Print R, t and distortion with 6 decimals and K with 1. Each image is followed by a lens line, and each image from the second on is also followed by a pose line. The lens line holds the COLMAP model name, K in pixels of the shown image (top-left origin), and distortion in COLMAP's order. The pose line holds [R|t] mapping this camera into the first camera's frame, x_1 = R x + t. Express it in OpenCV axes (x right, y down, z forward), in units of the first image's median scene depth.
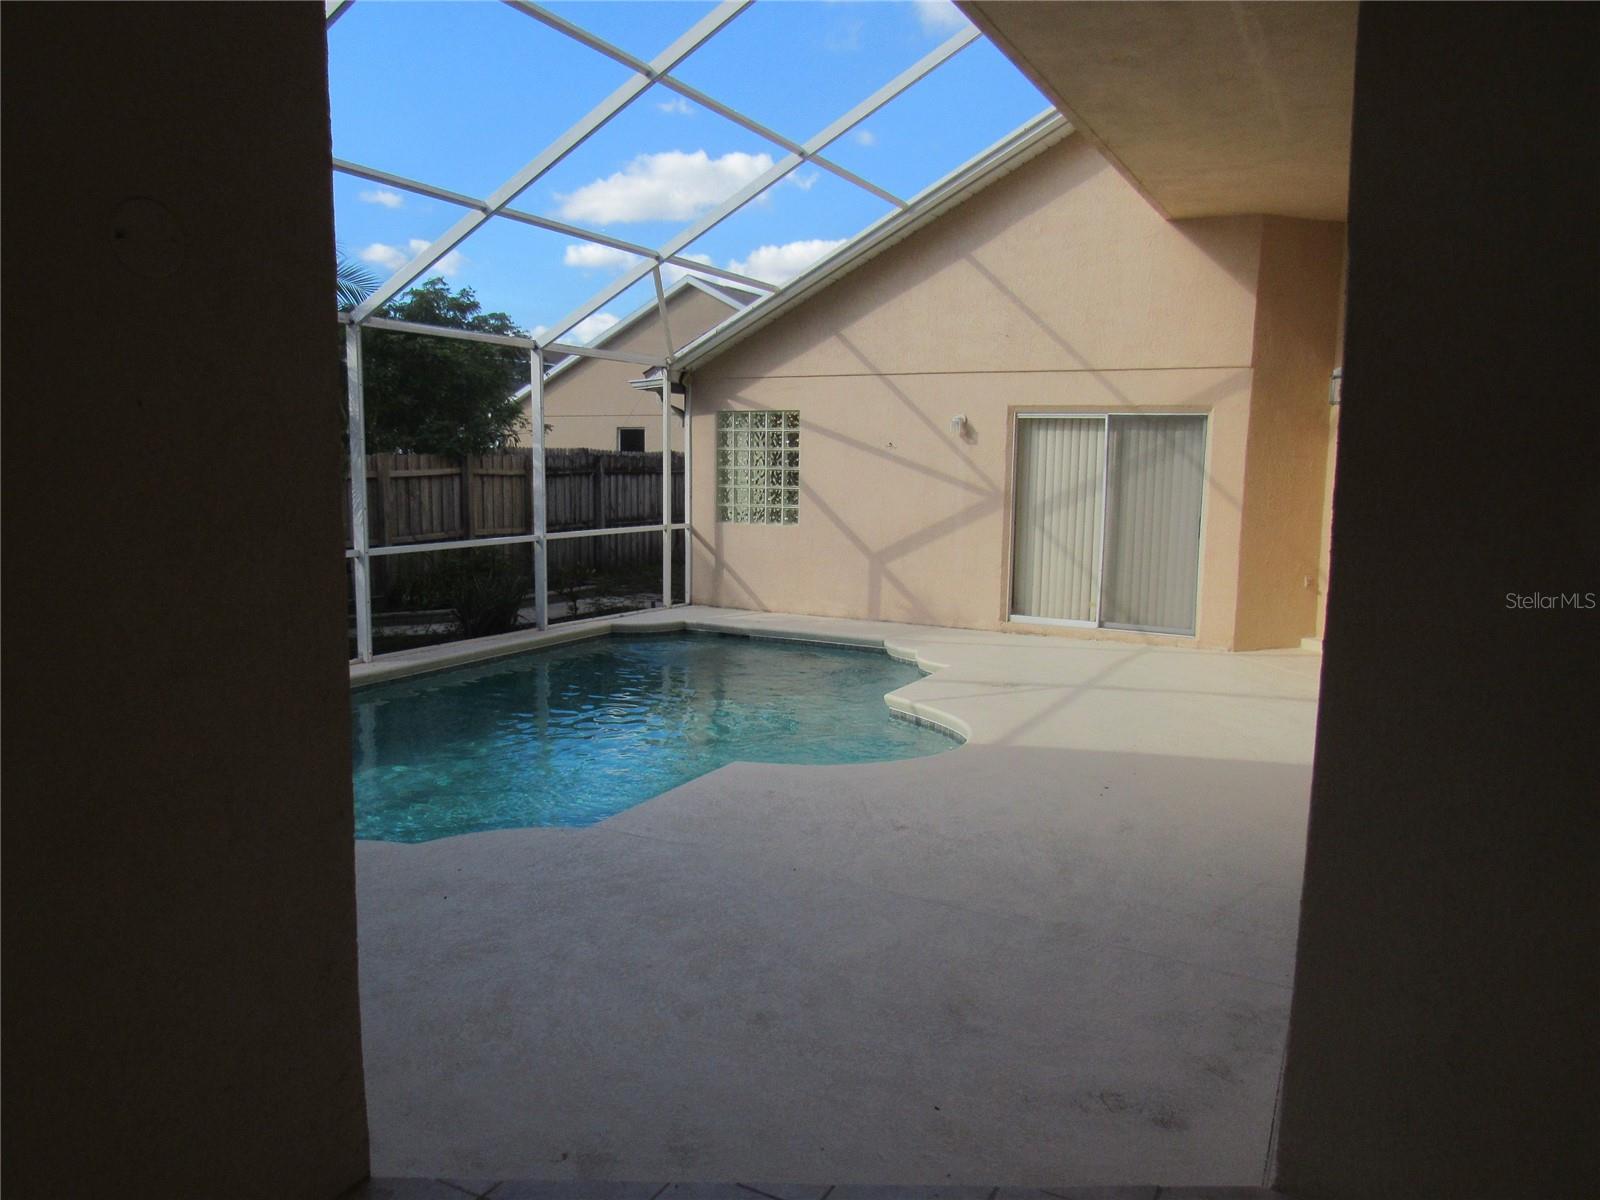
lens RADIAL K [[1142.1, 0, 800.0], [0, 1142.1, 600.0], [0, 0, 1]] dist [-0.008466, -0.002064]
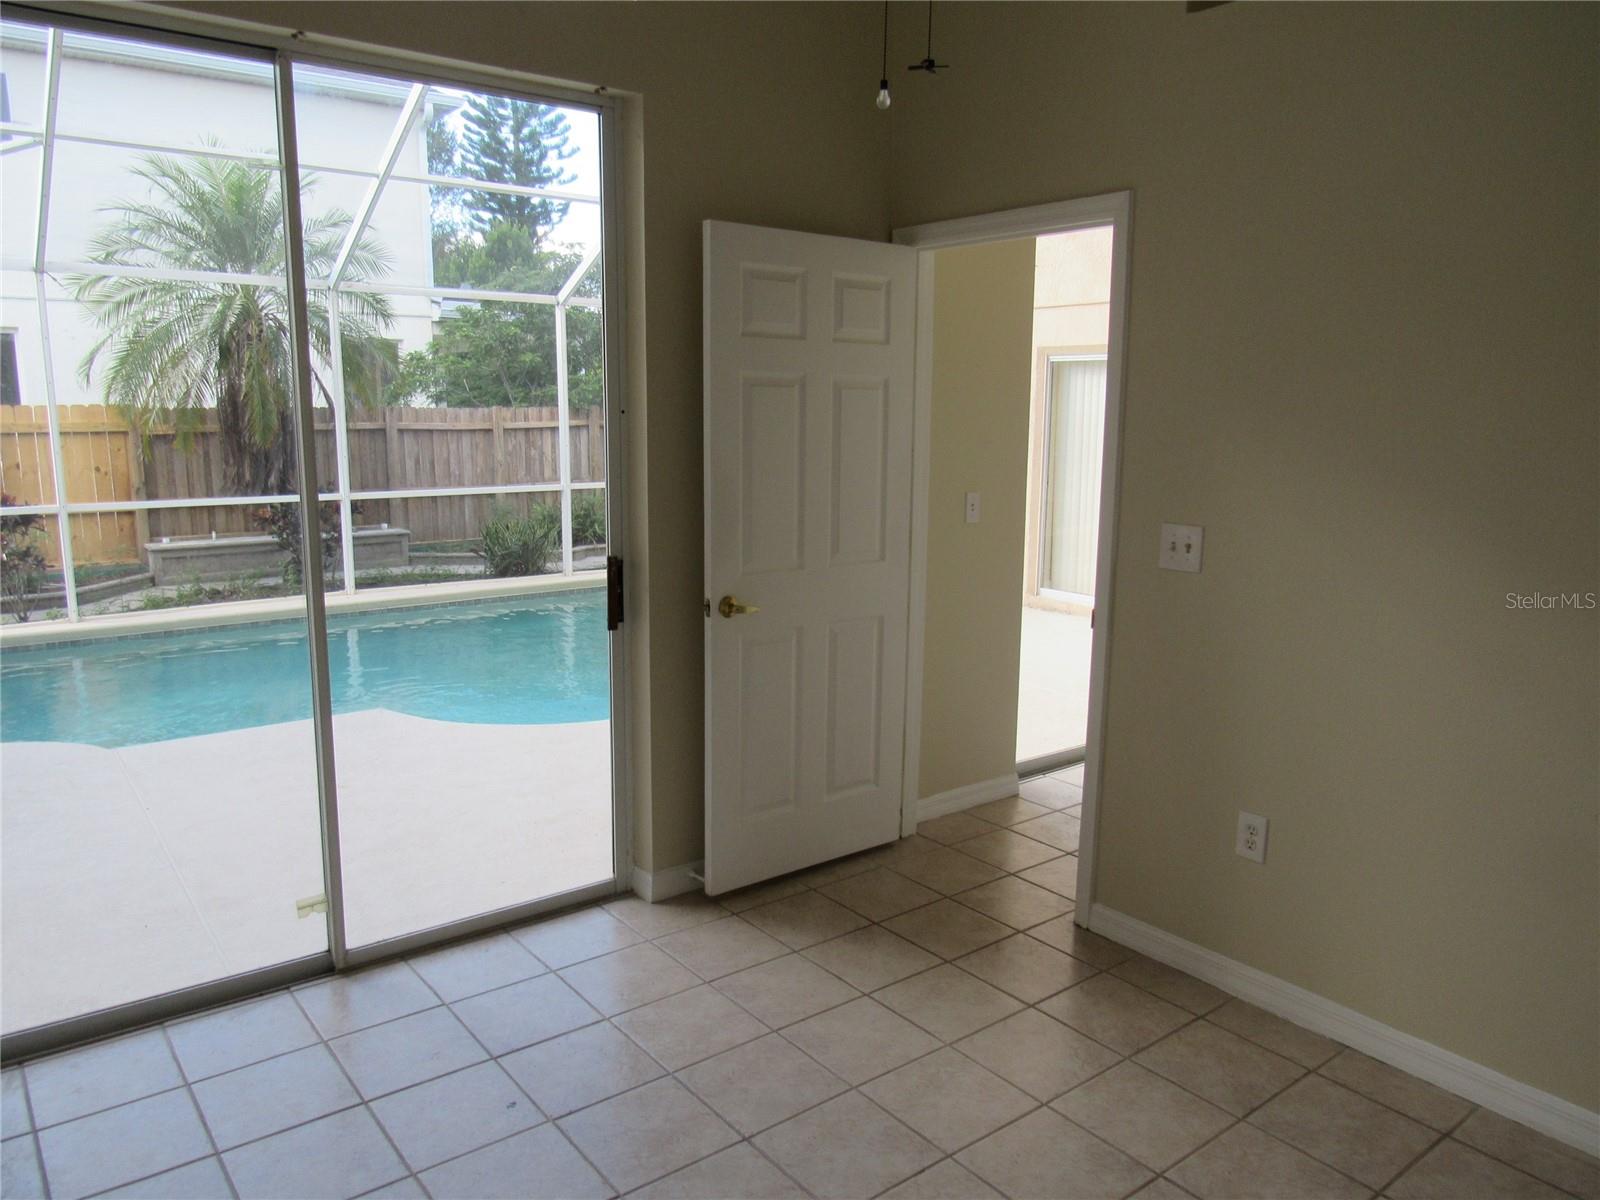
lens RADIAL K [[1136.2, 0, 800.0], [0, 1136.2, 600.0], [0, 0, 1]] dist [-0.024449, -0.002089]
pose [[0.911850, 0.062450, -0.405747, 0.347734], [-0.046636, 0.997721, 0.048755, -0.010658], [0.407867, -0.025535, 0.912684, 0.122445]]
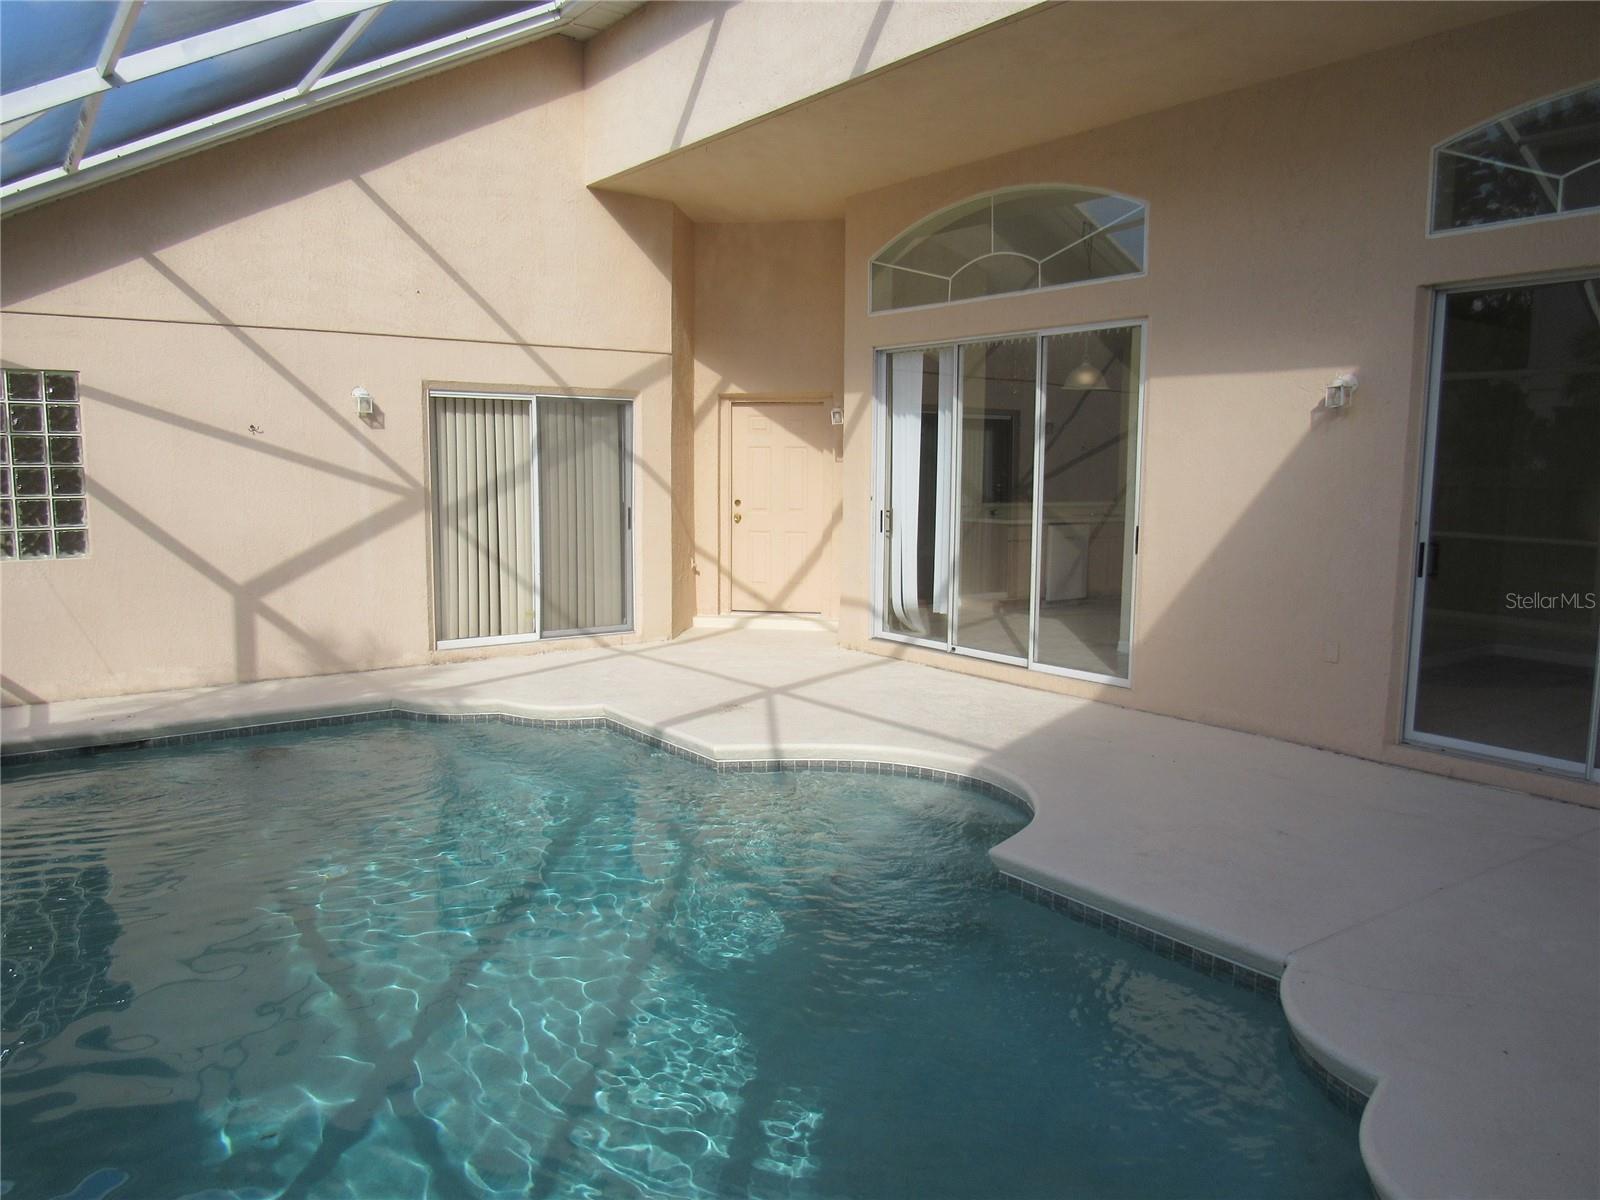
lens RADIAL K [[1136.2, 0, 800.0], [0, 1136.2, 600.0], [0, 0, 1]] dist [-0.024449, -0.002089]
pose [[0.438413, -0.120527, 0.890655, -0.386938], [0.113910, 0.990428, 0.077958, -0.046101], [-0.891526, 0.067277, 0.447946, 0.387291]]
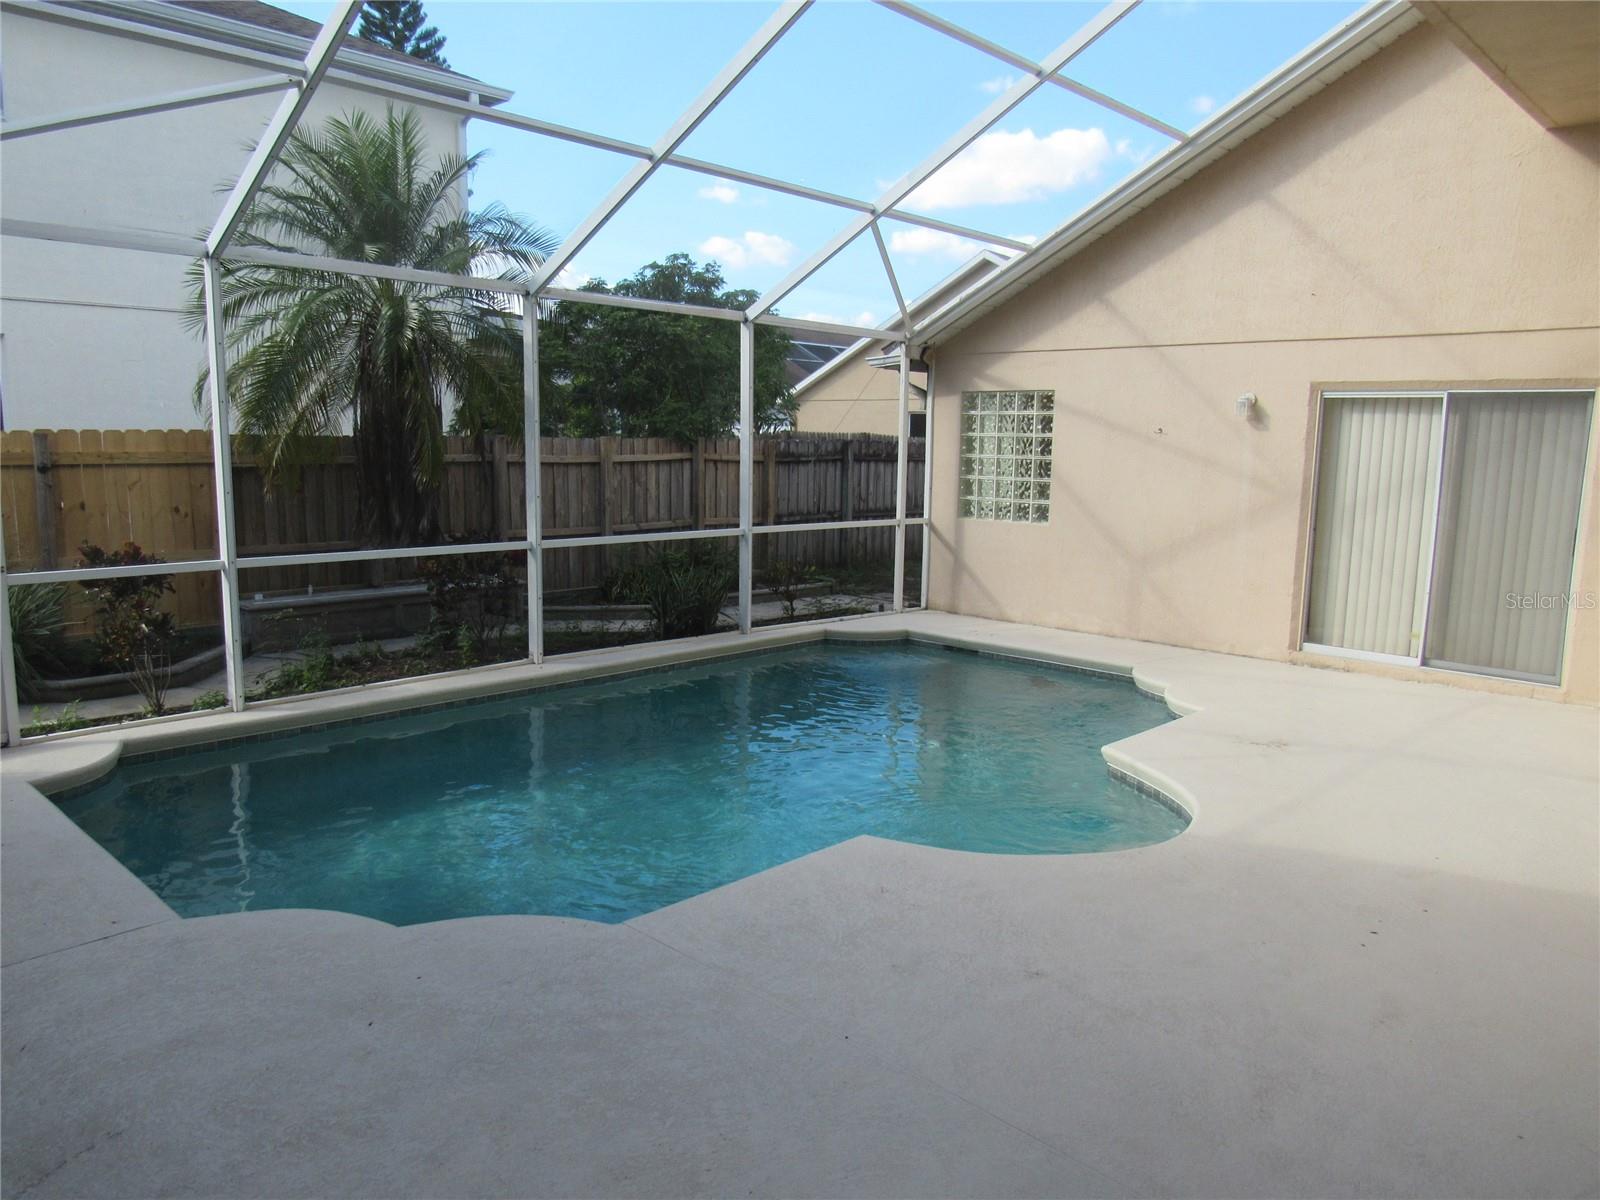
lens RADIAL K [[1137.1, 0, 800.0], [0, 1137.1, 600.0], [0, 0, 1]] dist [-0.056274, 0.064718]
pose [[0.960927, 0.043291, -0.273395, 0.055283], [-0.040093, 0.999047, 0.017275, -0.015516], [0.273882, -0.005639, 0.961747, 0.129317]]
